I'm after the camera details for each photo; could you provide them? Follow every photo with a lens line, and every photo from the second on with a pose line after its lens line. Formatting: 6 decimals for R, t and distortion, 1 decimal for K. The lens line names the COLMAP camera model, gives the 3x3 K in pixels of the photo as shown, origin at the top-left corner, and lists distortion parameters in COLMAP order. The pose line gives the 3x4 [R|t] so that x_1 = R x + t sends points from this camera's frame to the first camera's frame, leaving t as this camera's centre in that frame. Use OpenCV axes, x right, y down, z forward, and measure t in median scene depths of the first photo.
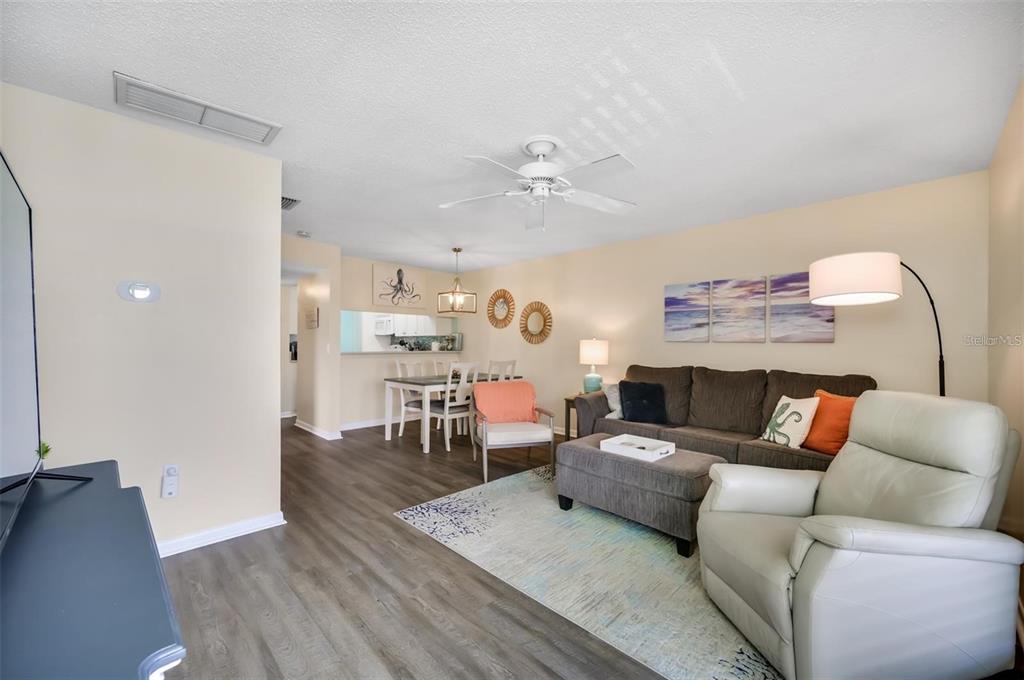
lens RADIAL K [[405.7, 0, 522.1], [0, 405.7, 351.4], [0, 0, 1]] dist [0.001576, 0.000484]
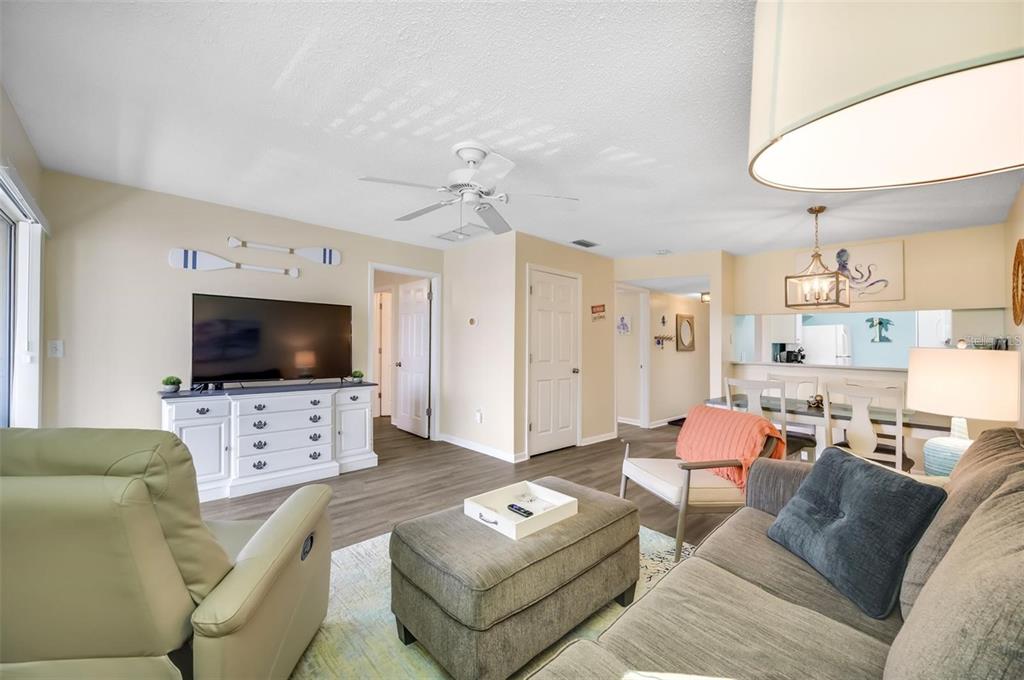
lens RADIAL K [[405.7, 0, 506.1], [0, 405.7, 329.7], [0, 0, 1]] dist [0.001576, 0.000484]
pose [[-0.044559, -0.041136, -0.998159, 0.574735], [-0.044133, 0.998257, -0.039169, -0.011934], [0.998031, 0.042306, -0.046297, 0.605527]]
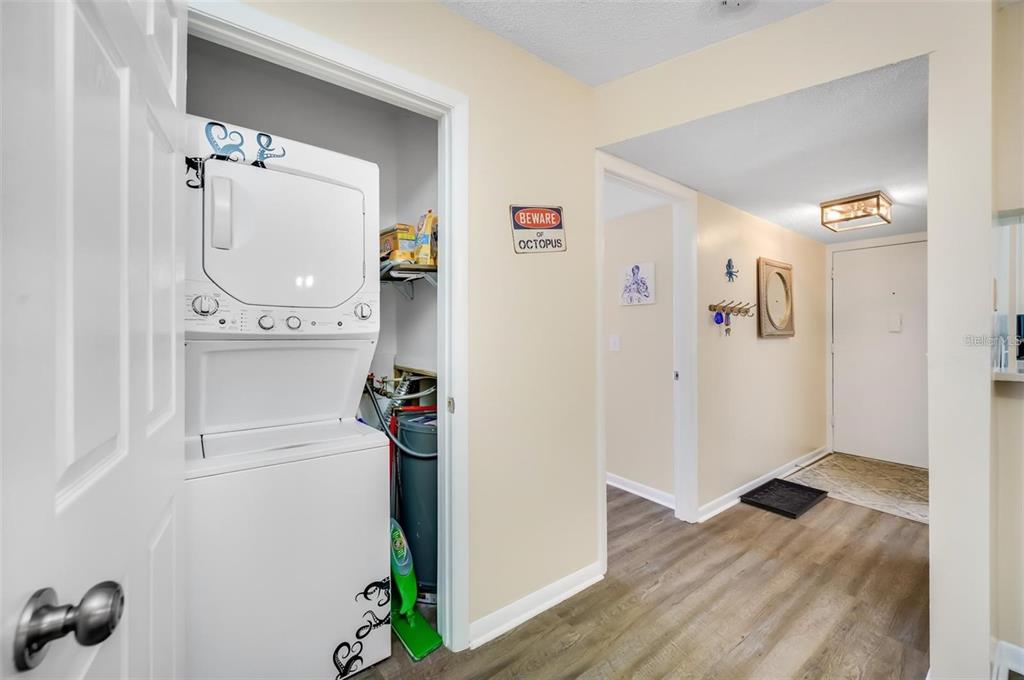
lens RADIAL K [[405.7, 0, 514.7], [0, 405.7, 333.4], [0, 0, 1]] dist [0.001576, 0.000484]
pose [[-0.132489, -0.003344, -0.991179, -0.195484], [-0.027133, 0.999632, 0.000254, -0.016014], [0.990813, 0.026927, -0.132531, 0.843162]]
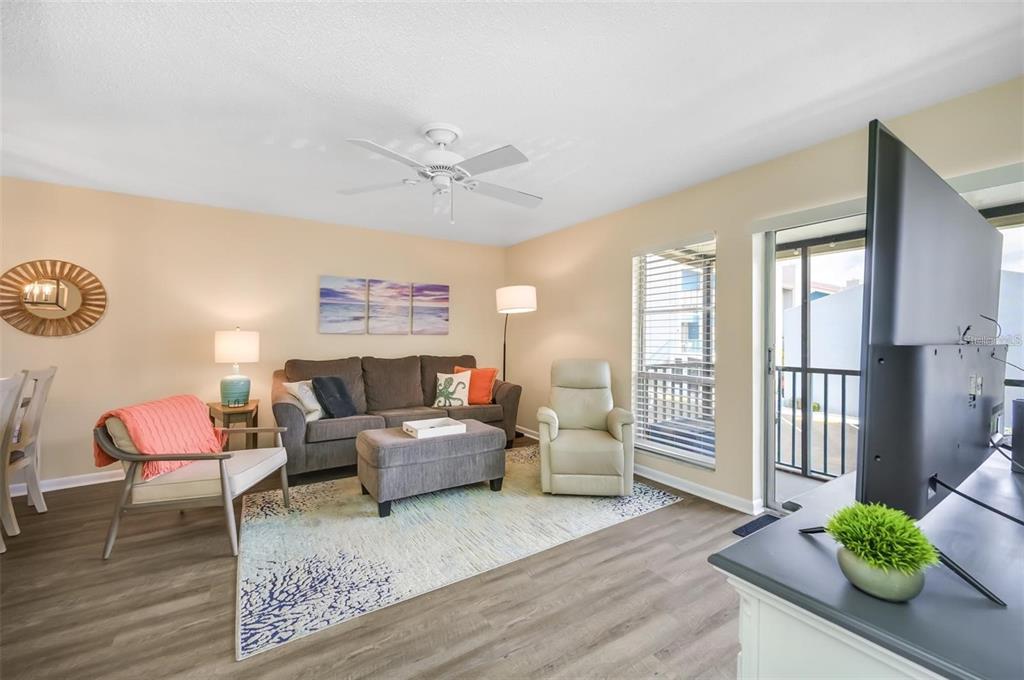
lens RADIAL K [[405.7, 0, 507.8], [0, 405.7, 338.9], [0, 0, 1]] dist [0.001576, 0.000484]
pose [[0.215000, -0.008211, 0.976580, -0.470281], [0.019807, 0.999796, 0.004046, -0.005804], [-0.976413, 0.018473, 0.215118, 0.338855]]
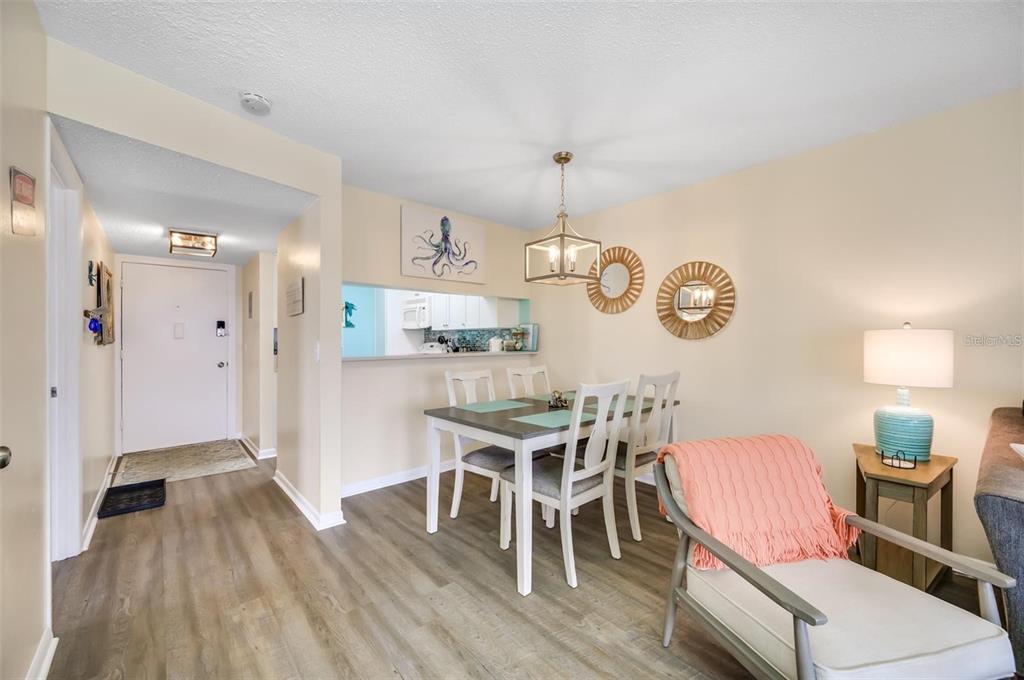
lens RADIAL K [[405.7, 0, 519.2], [0, 405.7, 339.7], [0, 0, 1]] dist [0.001576, 0.000484]
pose [[0.998065, -0.008695, -0.061562, -0.208682], [0.007503, 0.999781, -0.019560, -0.011361], [0.061718, 0.019060, 0.997912, 0.548789]]
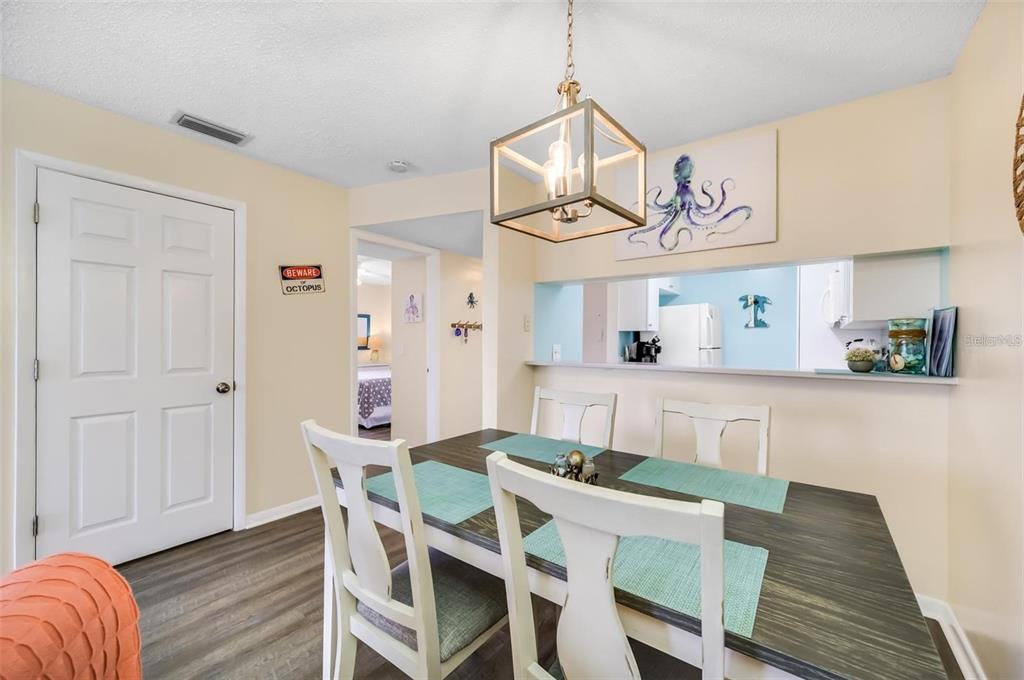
lens RADIAL K [[405.7, 0, 508.0], [0, 405.7, 338.4], [0, 0, 1]] dist [0.001576, 0.000484]
pose [[0.122929, -0.009522, -0.992370, 0.088836], [-0.025595, 0.999591, -0.012762, -0.023663], [0.992085, 0.026969, 0.122635, 1.057155]]
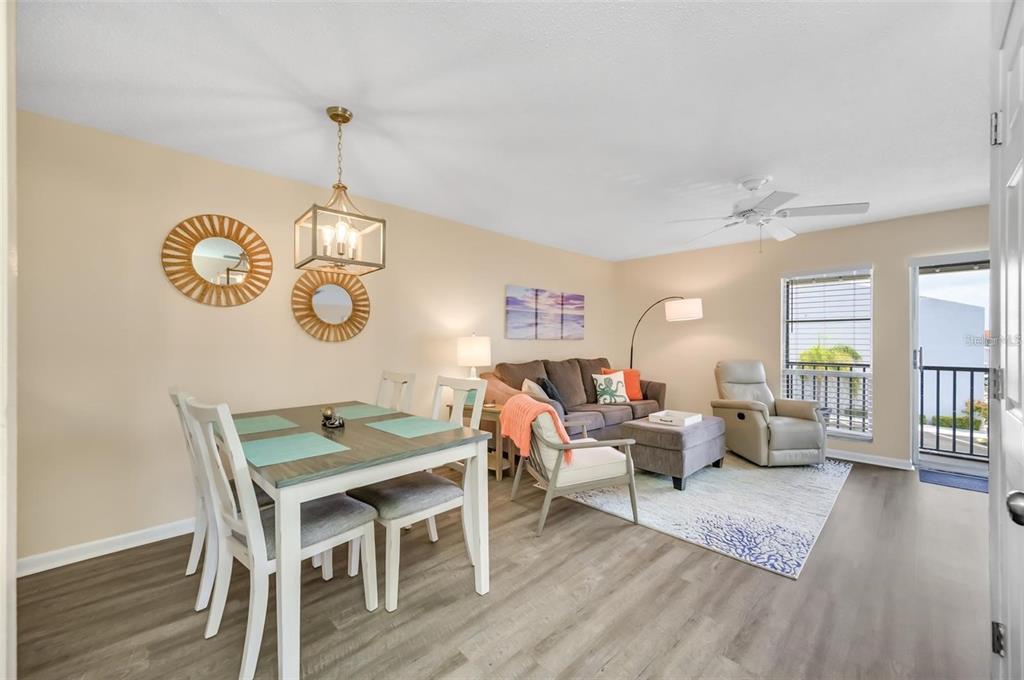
lens RADIAL K [[405.7, 0, 506.2], [0, 405.7, 345.4], [0, 0, 1]] dist [0.001576, 0.000484]
pose [[0.016908, -0.014389, 0.999754, -0.651389], [0.019686, 0.999707, 0.014056, -0.020504], [-0.999663, 0.019444, 0.017186, 0.936496]]
